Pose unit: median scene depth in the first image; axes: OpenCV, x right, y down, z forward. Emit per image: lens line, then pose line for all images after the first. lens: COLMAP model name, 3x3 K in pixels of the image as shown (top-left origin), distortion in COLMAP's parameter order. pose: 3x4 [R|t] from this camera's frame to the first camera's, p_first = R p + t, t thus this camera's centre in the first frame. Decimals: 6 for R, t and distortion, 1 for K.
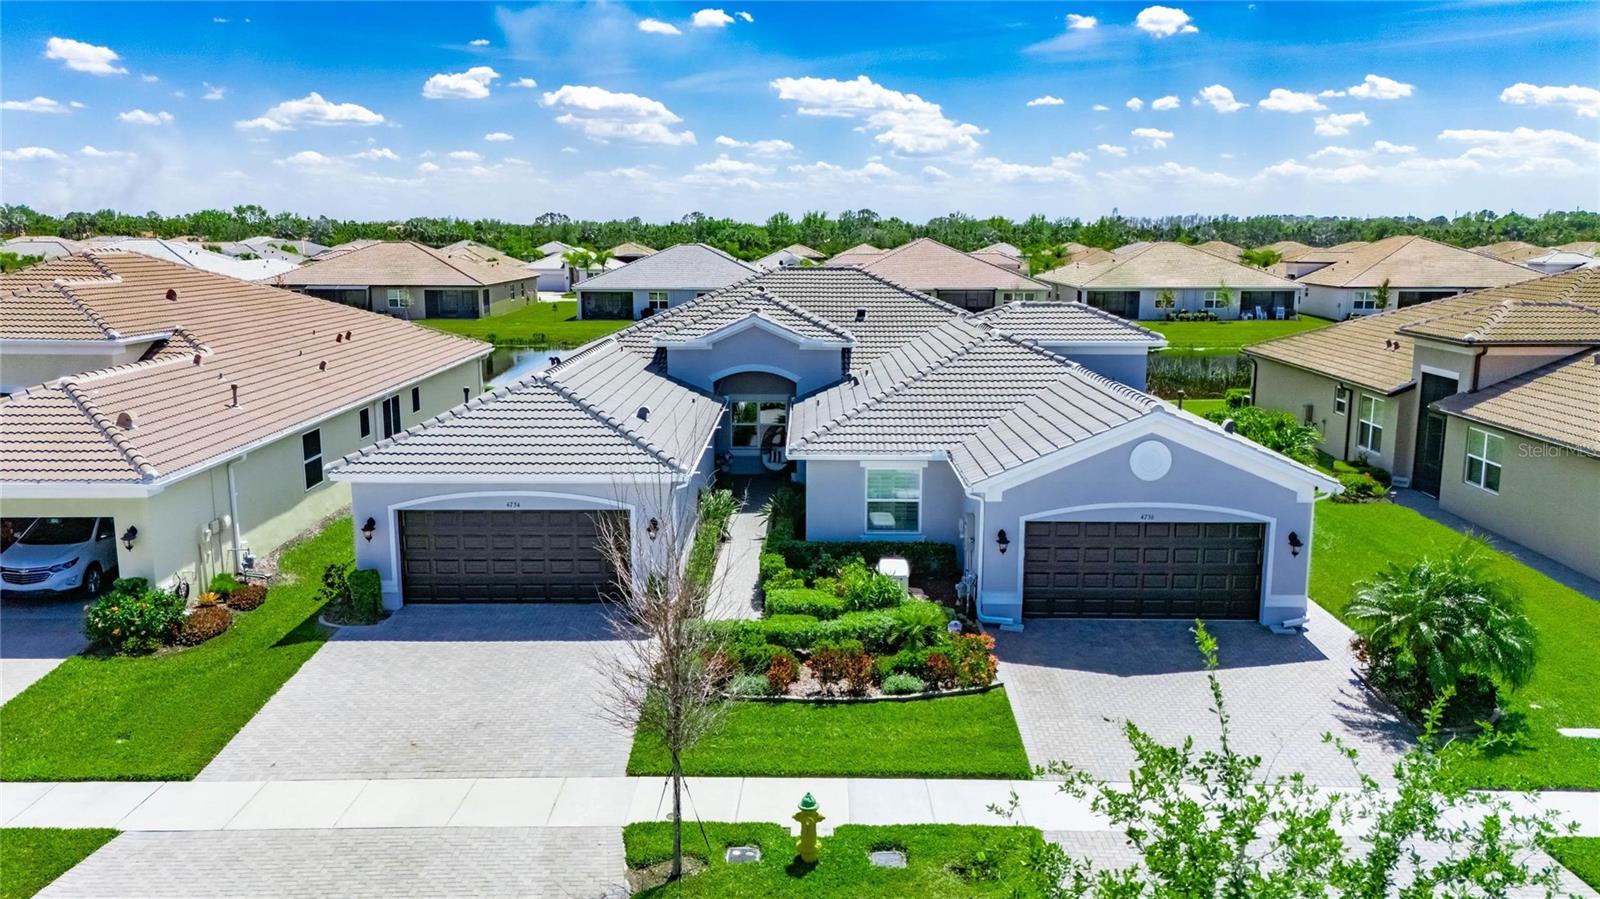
lens RADIAL K [[1175.6, 0, 800.6], [0, 1175.6, 496.1], [0, 0, 1]] dist [0.069505, -0.064300]
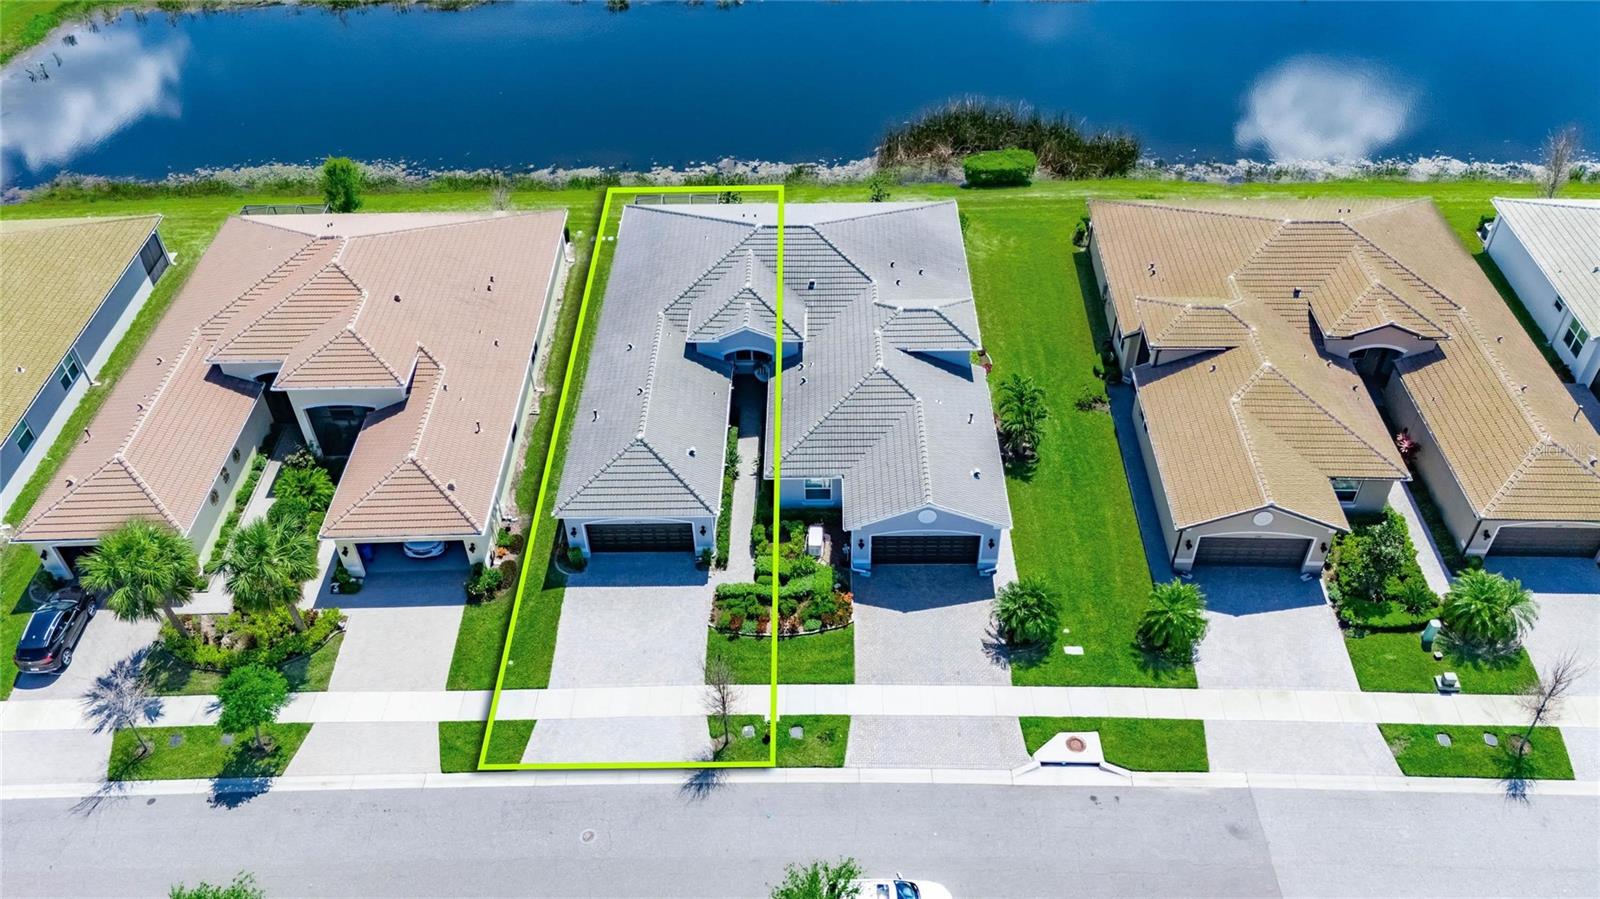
lens RADIAL K [[1175.6, 0, 806.9], [0, 1175.6, 457.7], [0, 0, 1]] dist [0.069505, -0.064300]
pose [[0.999770, -0.013099, -0.016991, 0.097223], [0.019728, 0.872547, 0.488132, -1.067998], [0.008431, -0.488354, 0.872605, -0.770057]]
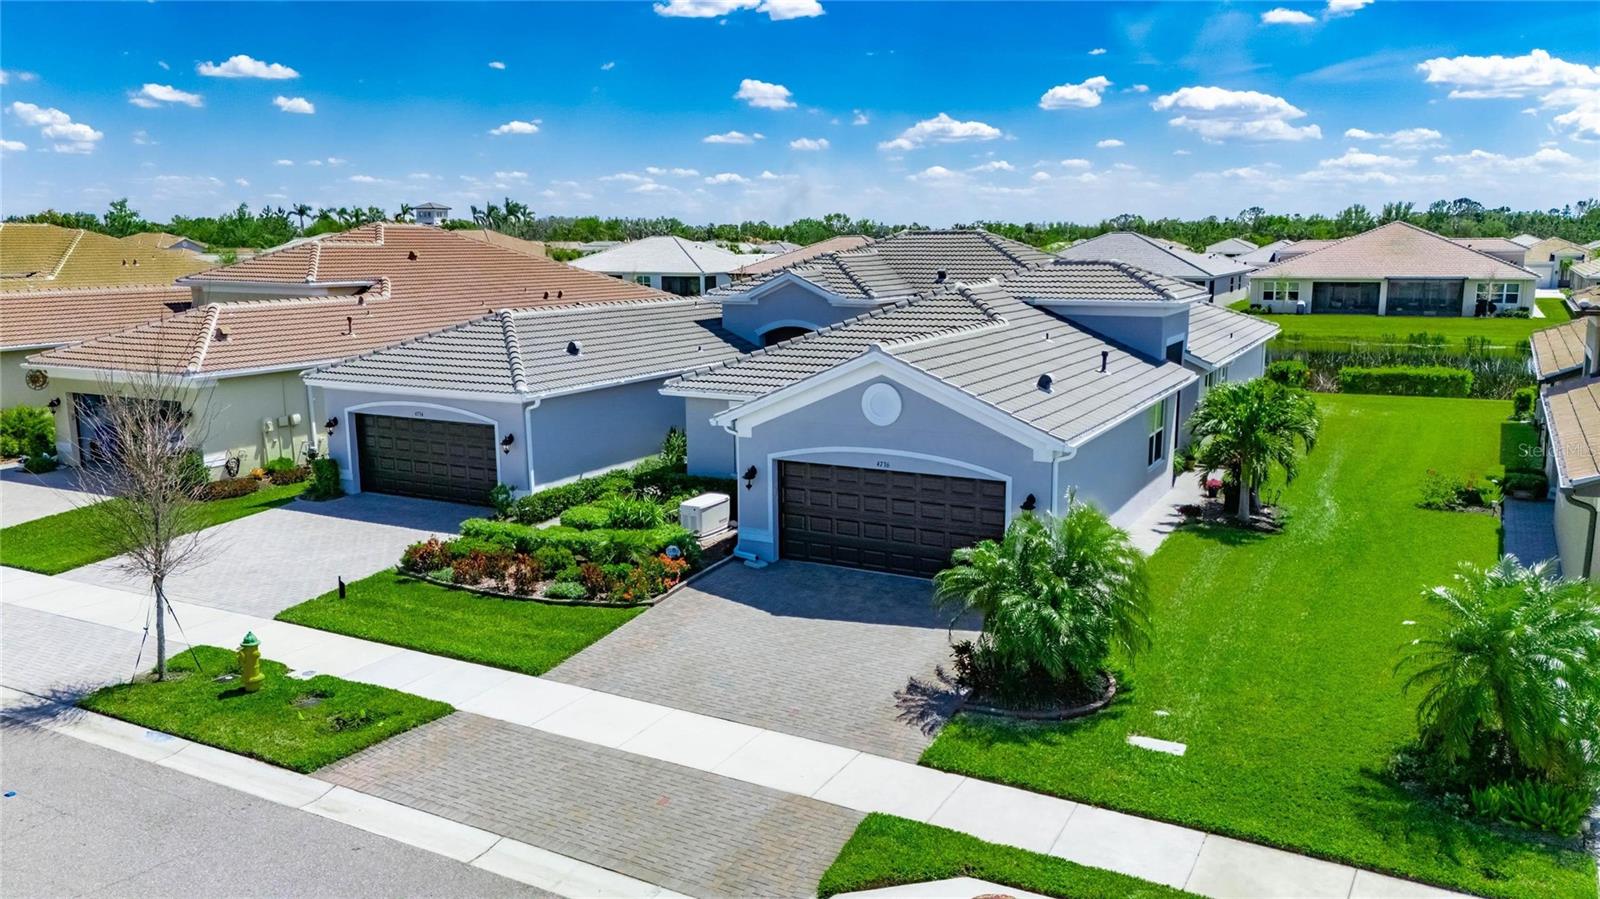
lens RADIAL K [[1175.6, 0, 798.5], [0, 1175.6, 449.3], [0, 0, 1]] dist [0.069505, -0.064300]
pose [[0.882823, 0.075085, -0.463665, 0.601488], [-0.094174, 0.995391, -0.018116, 0.026565], [0.460168, 0.059658, 0.885825, 0.120209]]
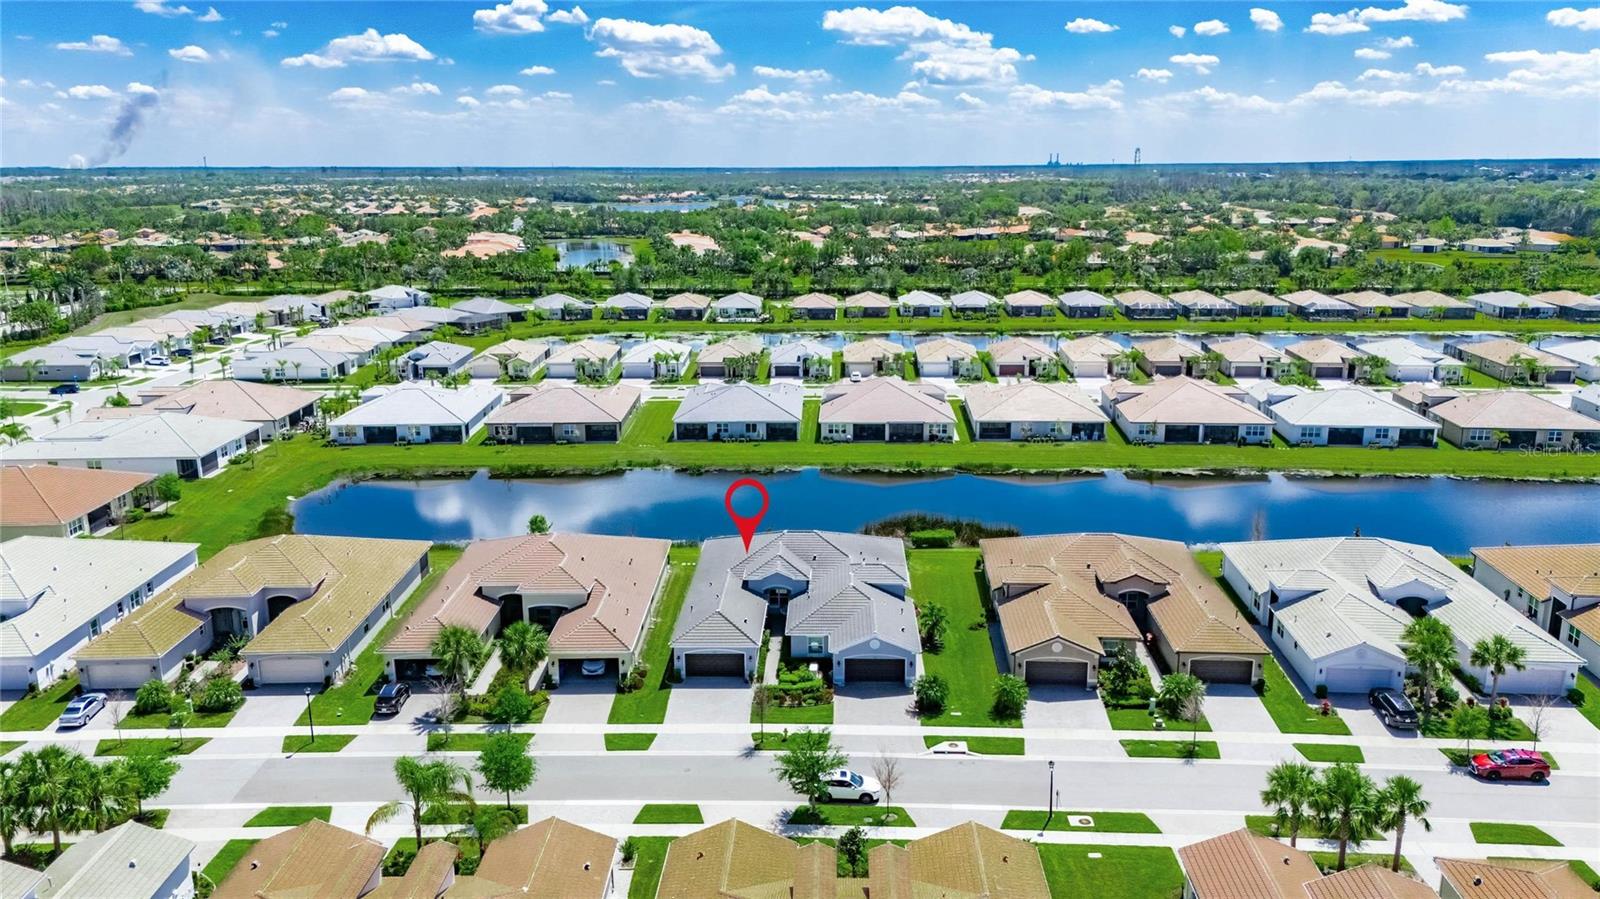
lens RADIAL K [[1175.6, 0, 805.0], [0, 1175.6, 442.2], [0, 0, 1]] dist [0.069505, -0.064300]
pose [[0.999632, -0.005175, -0.026619, 0.149986], [0.005527, 0.999898, 0.013173, -0.686472], [0.026548, -0.013315, 0.999559, -2.678901]]
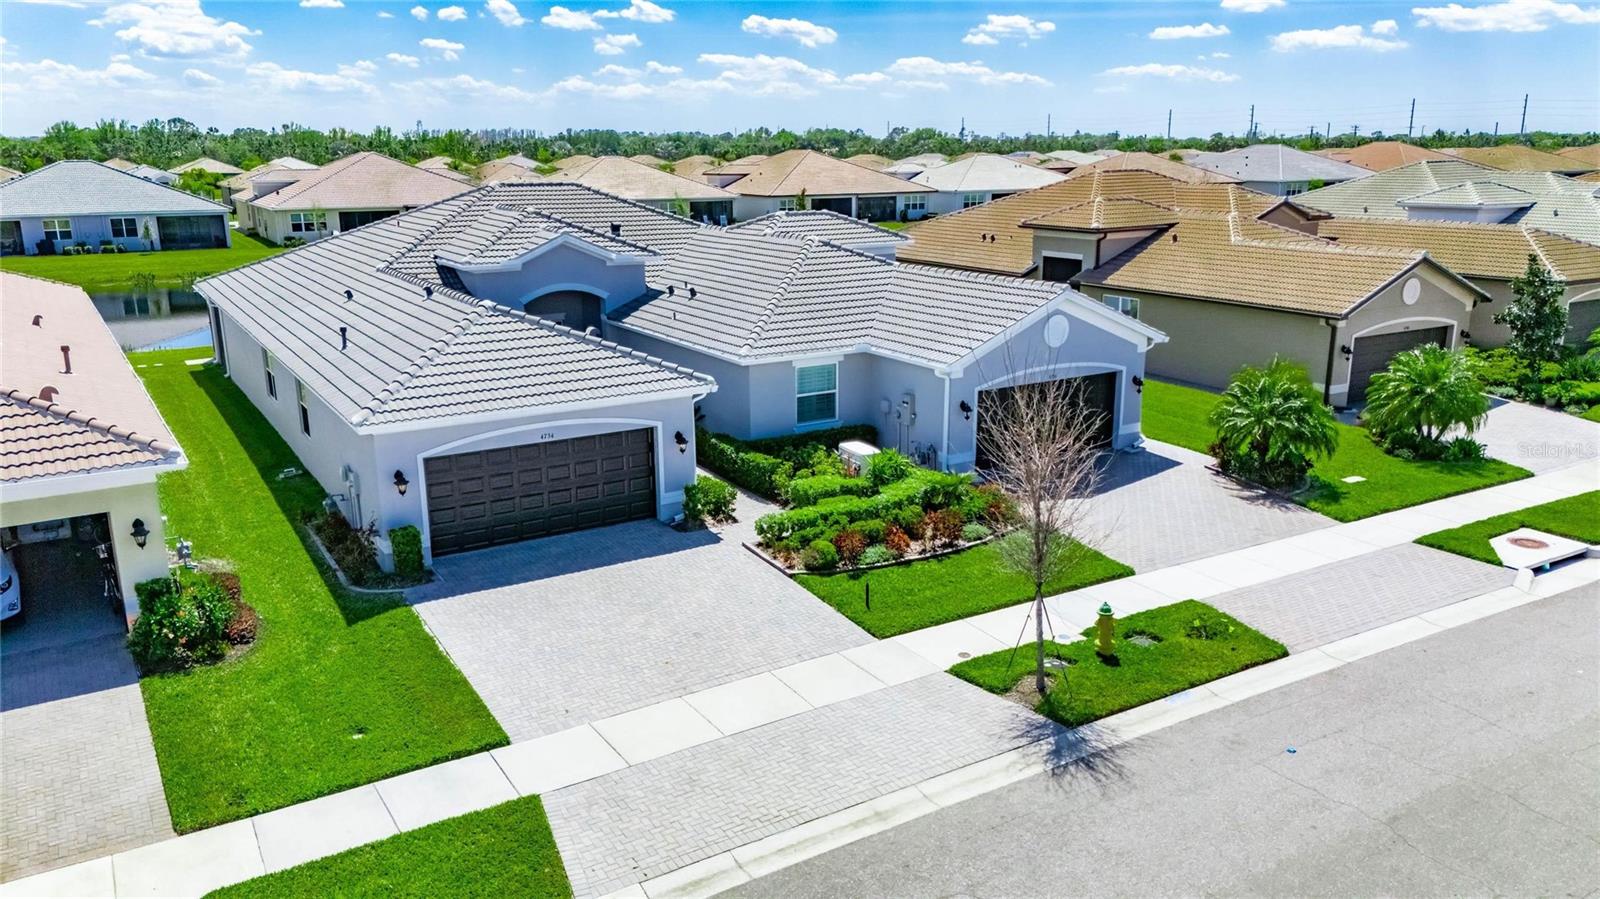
lens RADIAL K [[1175.6, 0, 802.4], [0, 1175.6, 461.4], [0, 0, 1]] dist [0.069505, -0.064300]
pose [[0.848870, -0.144231, 0.508544, -0.525833], [0.123228, 0.989544, 0.074957, -0.017370], [-0.514037, -0.000962, 0.857767, 0.052526]]
